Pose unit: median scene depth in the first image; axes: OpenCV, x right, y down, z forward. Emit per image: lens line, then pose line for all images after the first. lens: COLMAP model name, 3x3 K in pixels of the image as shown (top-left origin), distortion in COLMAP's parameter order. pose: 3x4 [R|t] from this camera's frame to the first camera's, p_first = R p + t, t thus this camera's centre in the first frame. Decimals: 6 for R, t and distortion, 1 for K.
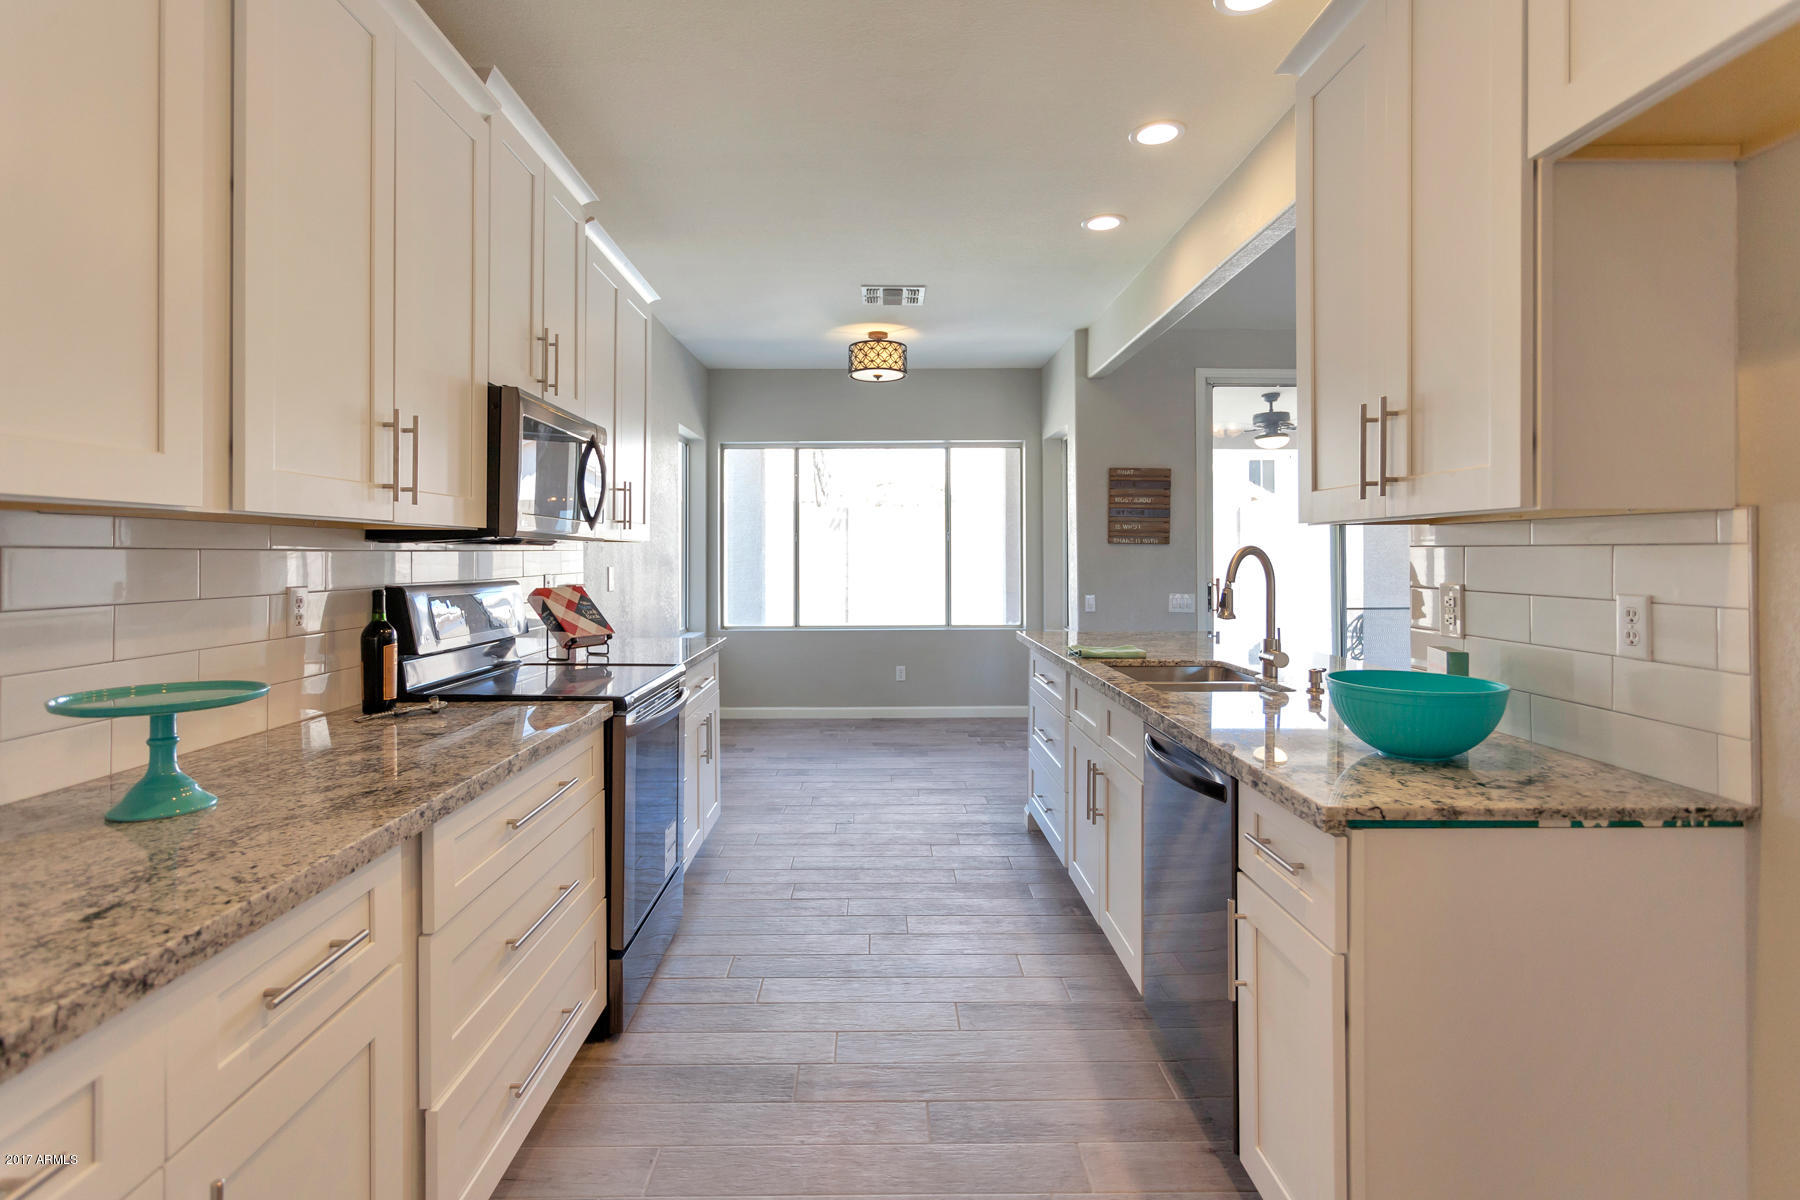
lens RADIAL K [[871.2, 0, 841.1], [0, 871.2, 551.9], [0, 0, 1]] dist [-0.002598, 0.001946]
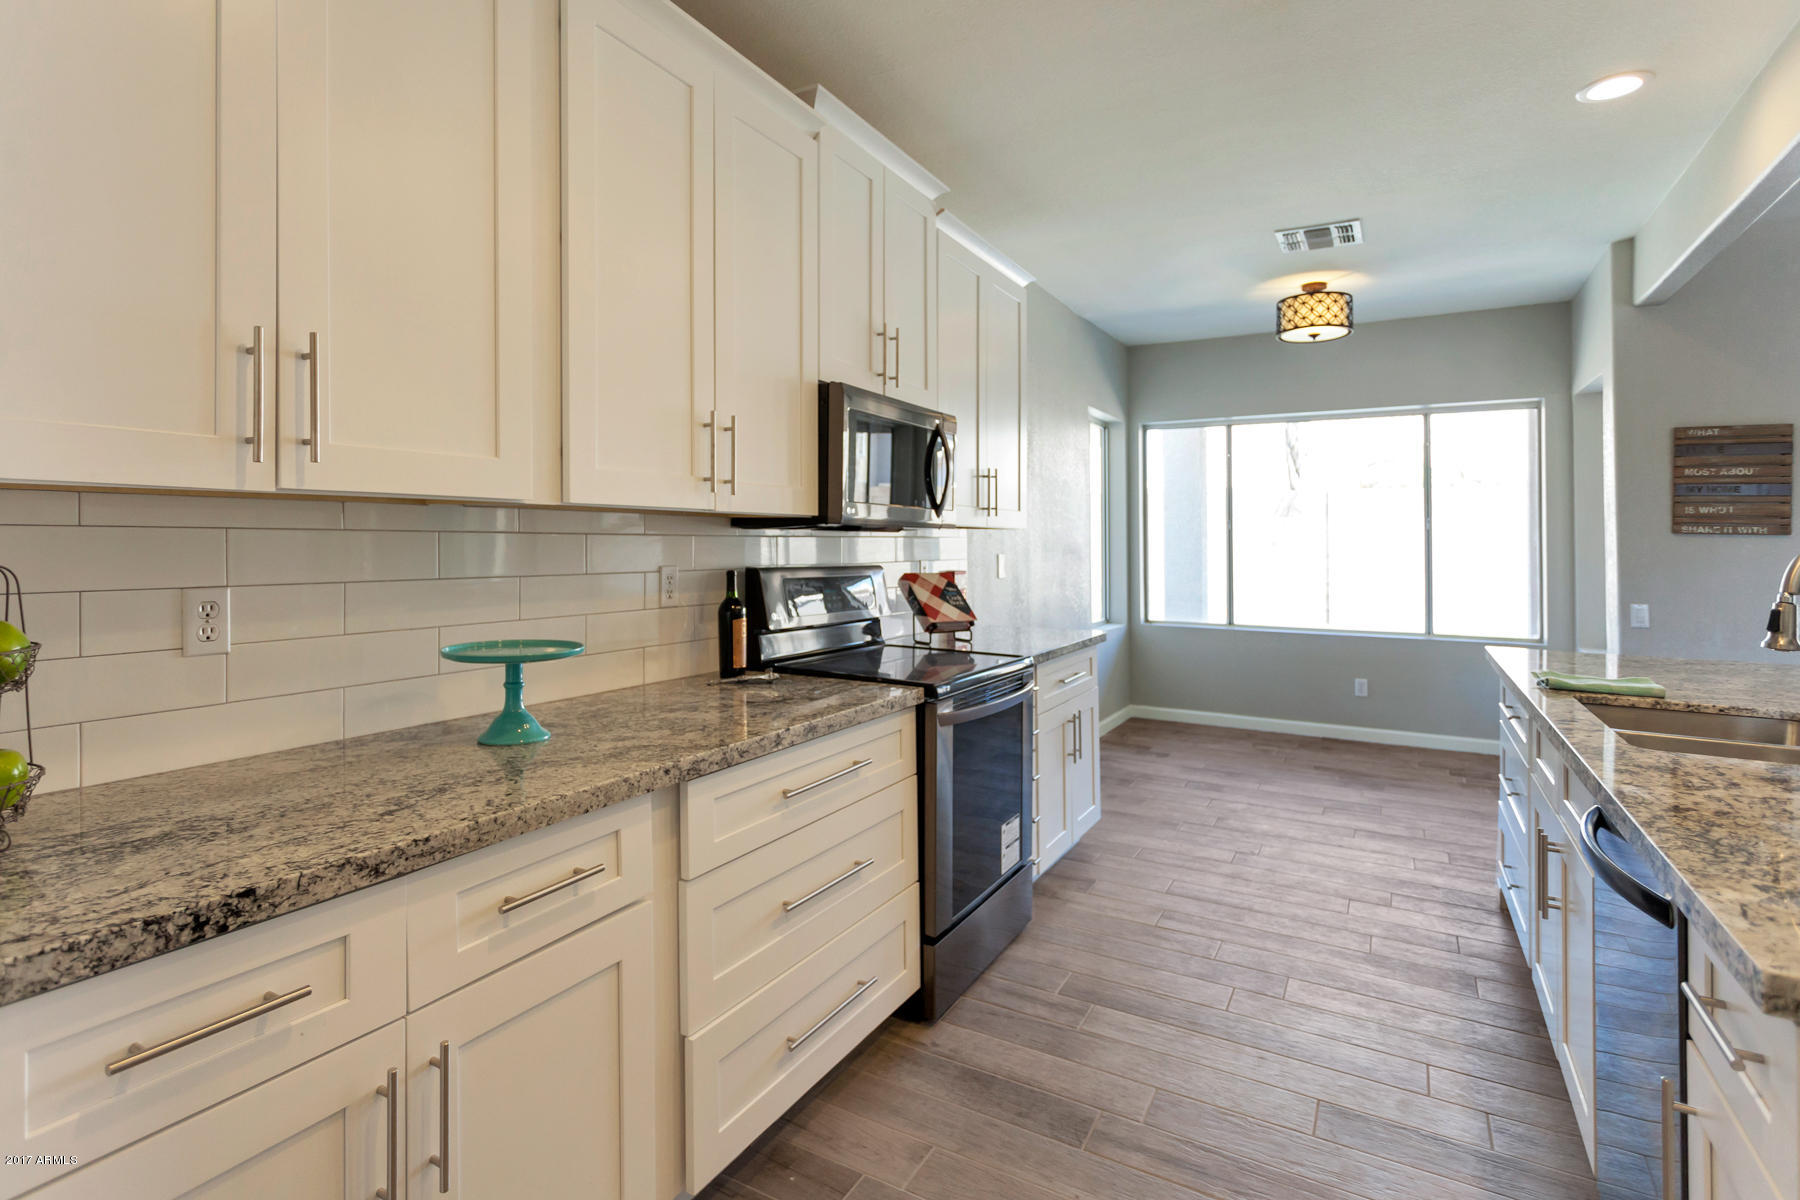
lens RADIAL K [[871.2, 0, 871.2], [0, 871.2, 539.9], [0, 0, 1]] dist [-0.002598, 0.001946]
pose [[0.865765, 0.008461, -0.500379, 0.154041], [-0.008395, 0.999962, 0.002385, -0.000805], [0.500380, 0.002136, 0.865803, 0.081756]]
